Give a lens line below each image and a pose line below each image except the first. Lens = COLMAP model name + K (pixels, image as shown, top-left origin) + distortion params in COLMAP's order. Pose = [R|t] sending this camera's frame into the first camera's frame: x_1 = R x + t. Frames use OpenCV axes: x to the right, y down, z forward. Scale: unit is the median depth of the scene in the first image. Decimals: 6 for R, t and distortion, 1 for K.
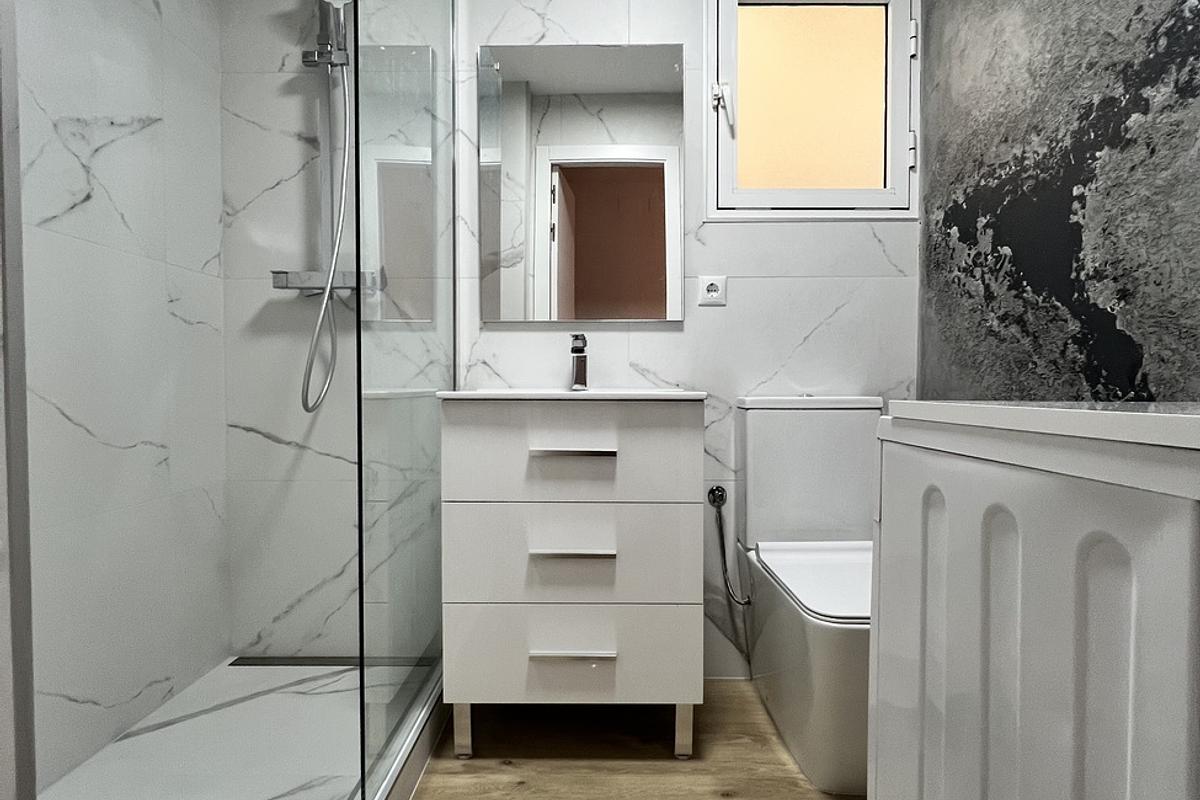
lens RADIAL K [[645.0, 0, 600.0], [0, 645.0, 400.0], [0, 0, 1]] dist [-0.000847, 0.001001]
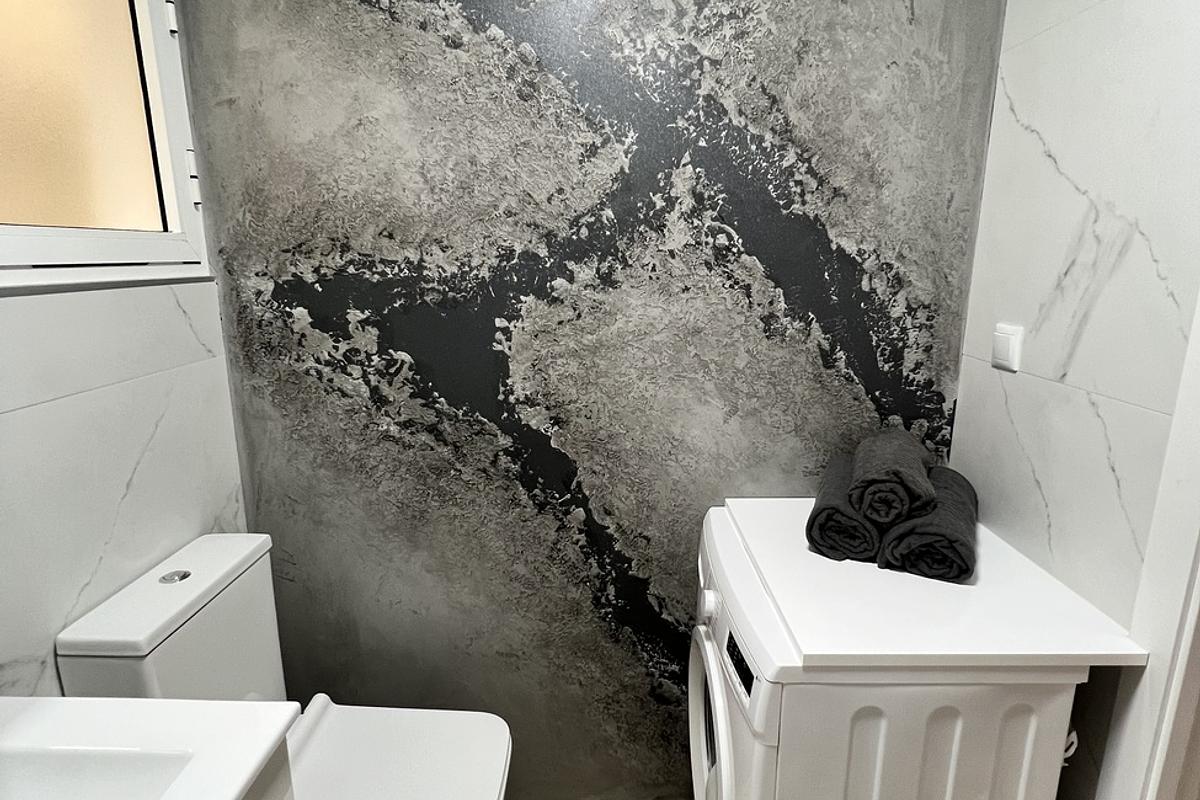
lens RADIAL K [[645.0, 0, 600.0], [0, 645.0, 400.0], [0, 0, 1]] dist [-0.000847, 0.001001]
pose [[0.011621, -0.224244, 0.974464, -0.330503], [0.026436, 0.974258, 0.223882, -0.399068], [-0.999583, 0.023159, 0.017250, 0.739890]]
